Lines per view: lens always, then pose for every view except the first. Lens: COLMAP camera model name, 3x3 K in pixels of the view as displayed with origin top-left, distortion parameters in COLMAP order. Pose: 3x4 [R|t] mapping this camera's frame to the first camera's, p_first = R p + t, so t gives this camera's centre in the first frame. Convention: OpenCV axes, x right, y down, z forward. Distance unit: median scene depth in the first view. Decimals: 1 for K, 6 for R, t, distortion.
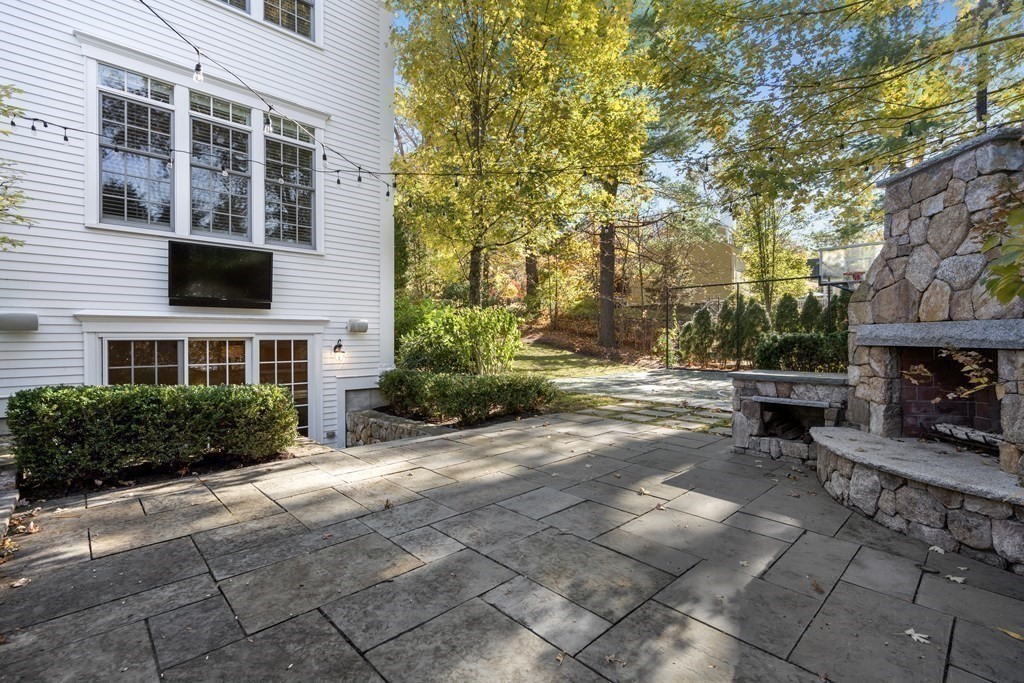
lens RADIAL K [[469.1, 0, 507.5], [0, 469.1, 340.2], [0, 0, 1]] dist [-0.004452, -0.000763]
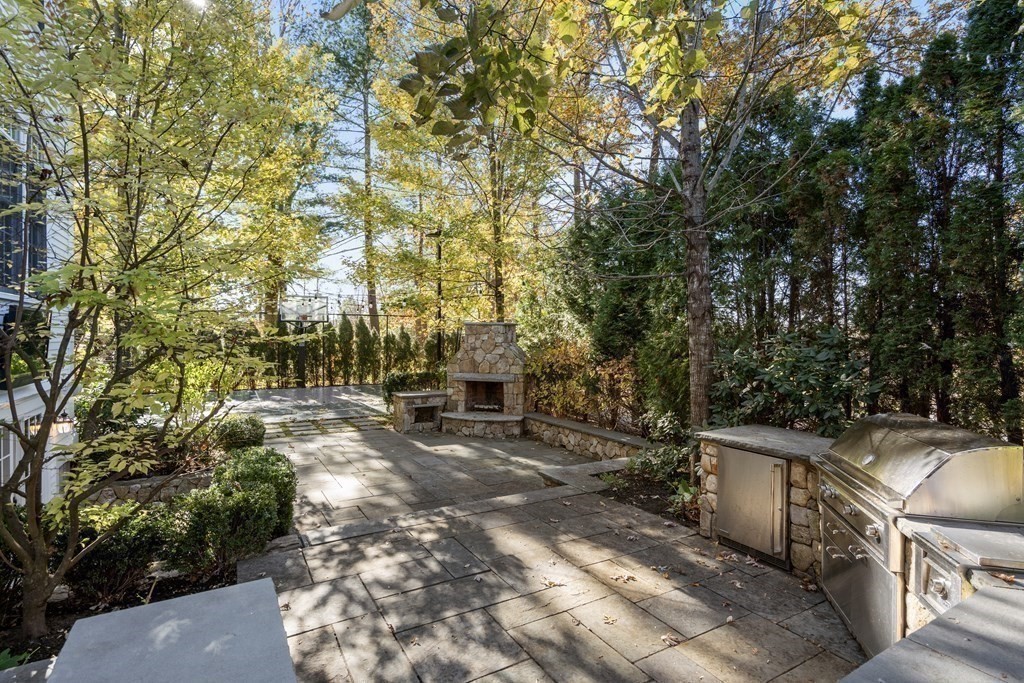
lens RADIAL K [[486.8, 0, 509.2], [0, 486.8, 339.0], [0, 0, 1]] dist [0.000691, 0.000003]
pose [[0.232110, 0.003485, 0.972683, -1.981765], [0.005292, 0.999974, -0.004845, -0.221096], [-0.972675, 0.006272, 0.232086, 0.044250]]
